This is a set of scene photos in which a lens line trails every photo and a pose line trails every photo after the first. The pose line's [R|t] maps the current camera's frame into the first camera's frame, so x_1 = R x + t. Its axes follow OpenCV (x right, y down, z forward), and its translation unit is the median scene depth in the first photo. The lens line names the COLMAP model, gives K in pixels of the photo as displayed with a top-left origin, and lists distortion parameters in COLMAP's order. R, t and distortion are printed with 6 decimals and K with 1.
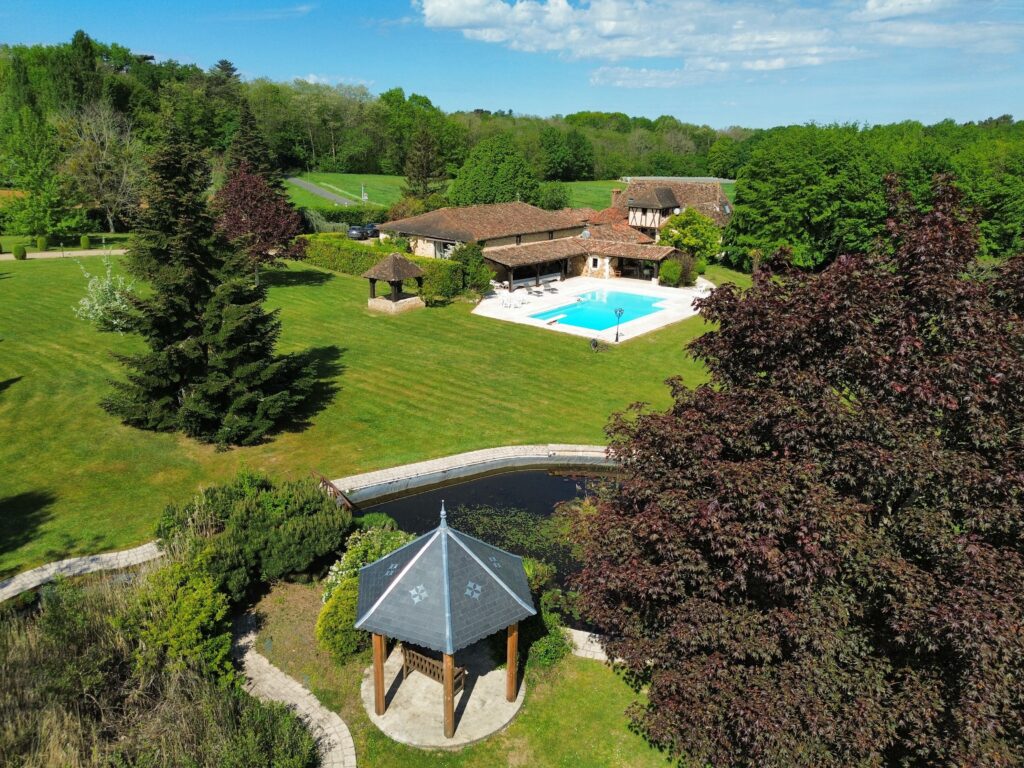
lens RADIAL K [[733.8, 0, 512.0], [0, 733.8, 384.0], [0, 0, 1]] dist [0.068432, -0.055080]
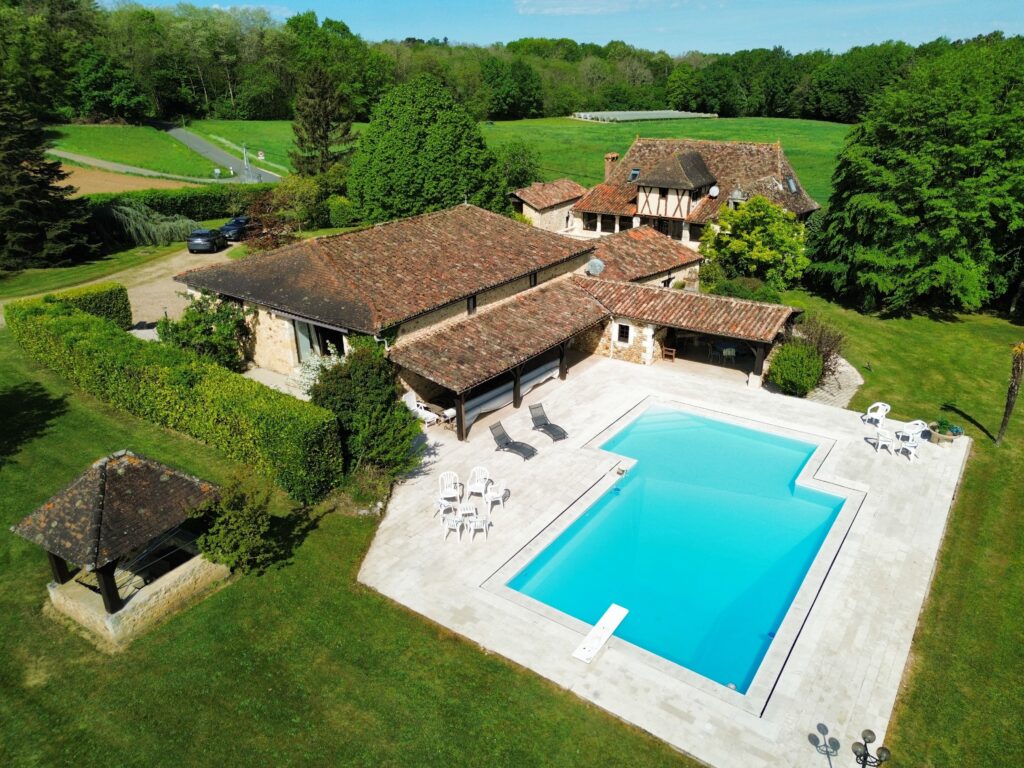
lens RADIAL K [[733.8, 0, 512.0], [0, 733.8, 384.0], [0, 0, 1]] dist [0.068432, -0.055080]
pose [[0.996747, -0.050443, 0.062861, 0.002051], [0.045181, 0.995567, 0.082490, -0.147057], [-0.066744, -0.079382, 0.994607, 0.417020]]
